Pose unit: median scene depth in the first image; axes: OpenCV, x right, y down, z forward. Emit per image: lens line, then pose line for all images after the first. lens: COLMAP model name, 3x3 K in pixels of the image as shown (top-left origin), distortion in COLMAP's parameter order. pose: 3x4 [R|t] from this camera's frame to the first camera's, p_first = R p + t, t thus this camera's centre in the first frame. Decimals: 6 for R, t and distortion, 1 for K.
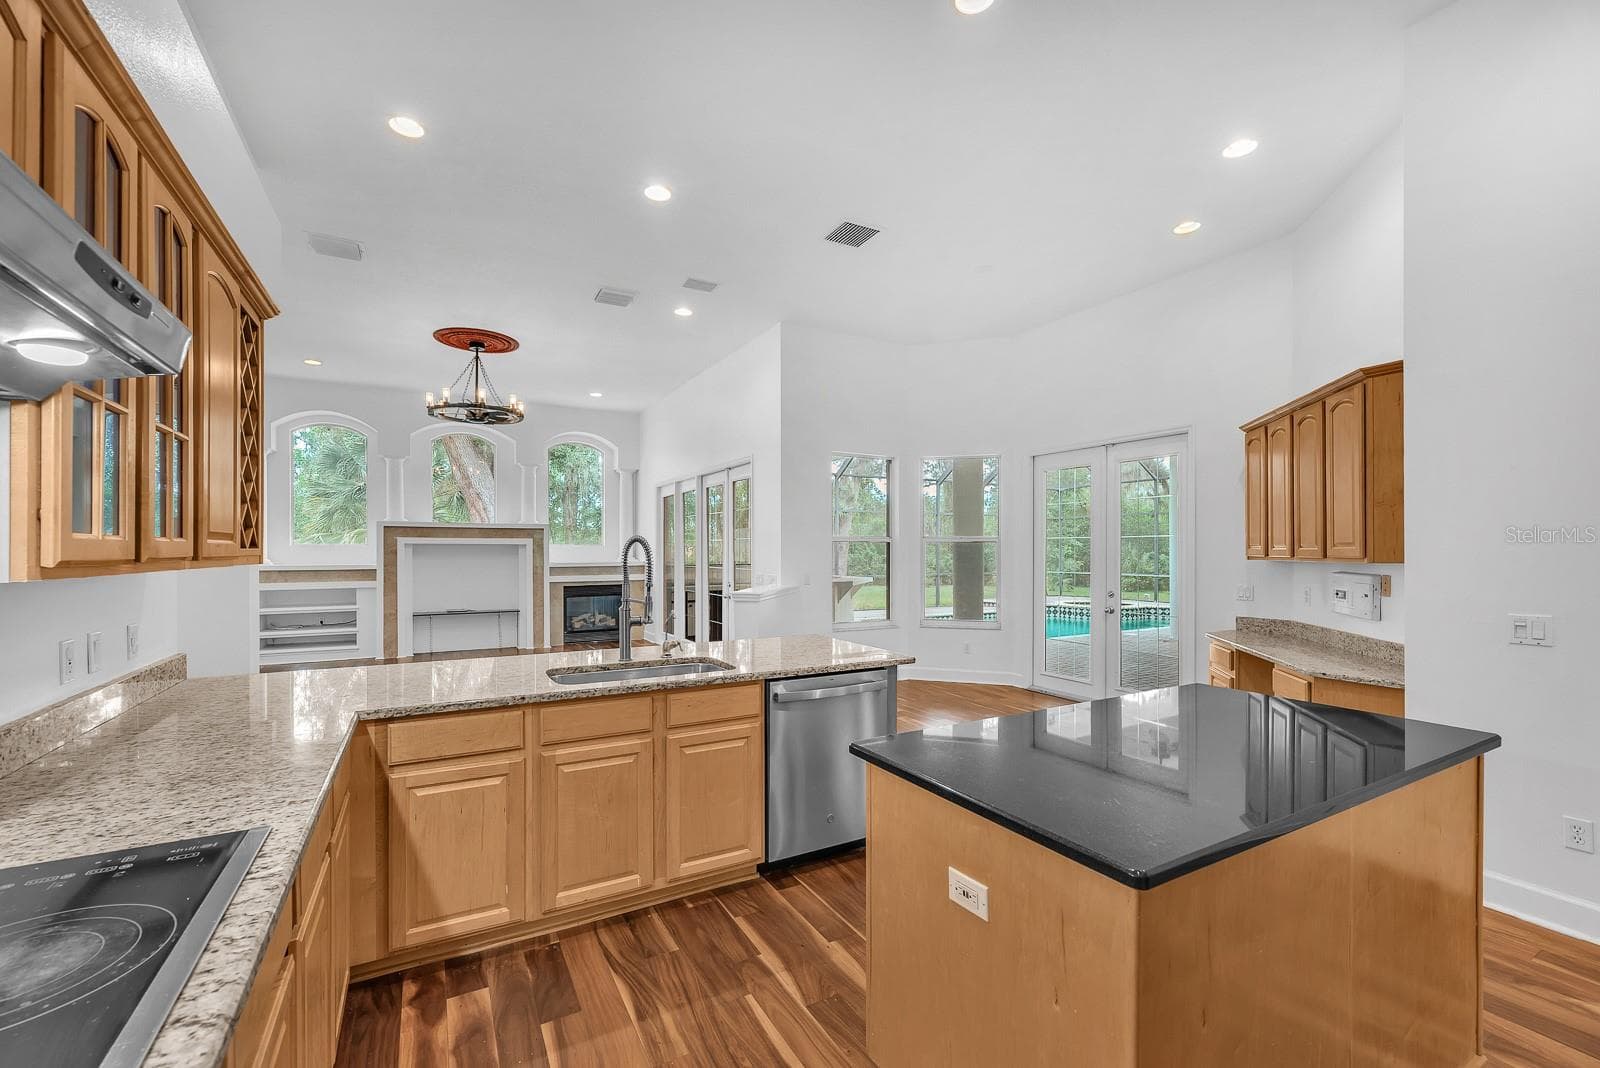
lens RADIAL K [[665.4, 0, 798.7], [0, 665.4, 546.8], [0, 0, 1]] dist [-0.040081, -0.000027]
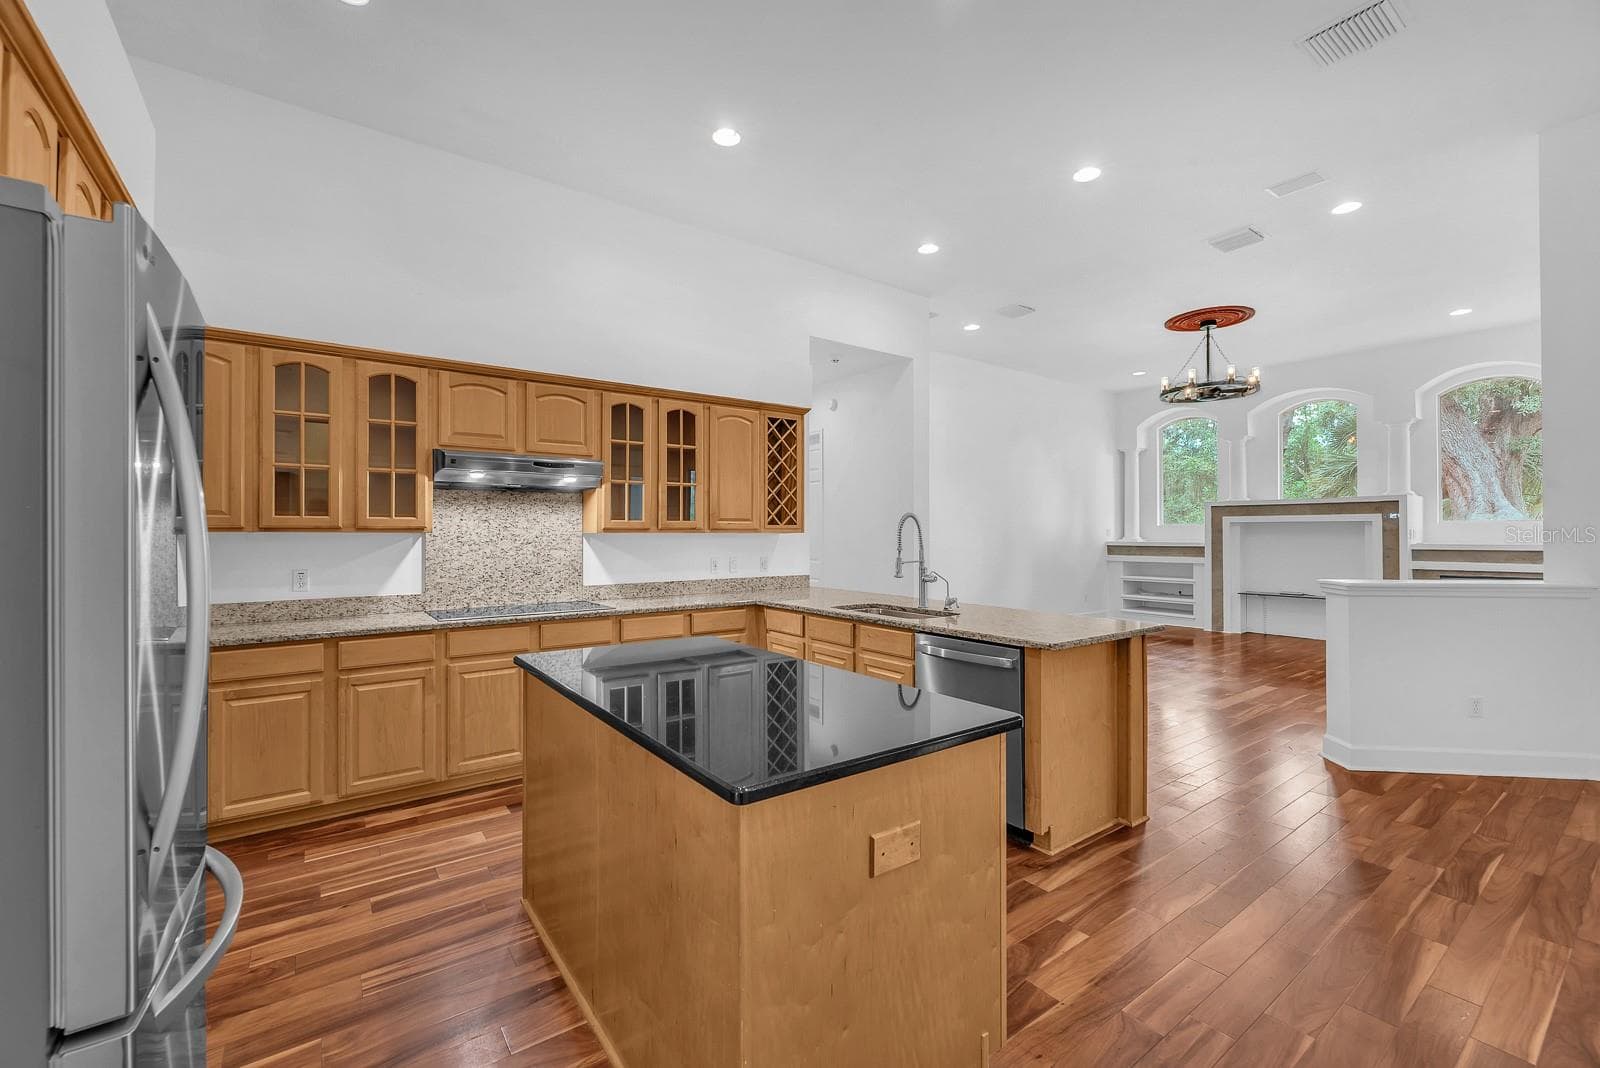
lens RADIAL K [[665.7, 0, 800.0], [0, 665.7, 534.0], [0, 0, 1]] dist [0.000552, 0.000056]
pose [[0.122891, 0.003840, -0.992413, 0.358026], [0.003837, 0.999983, 0.004344, 0.006314], [0.992413, -0.004342, 0.122875, 0.206462]]
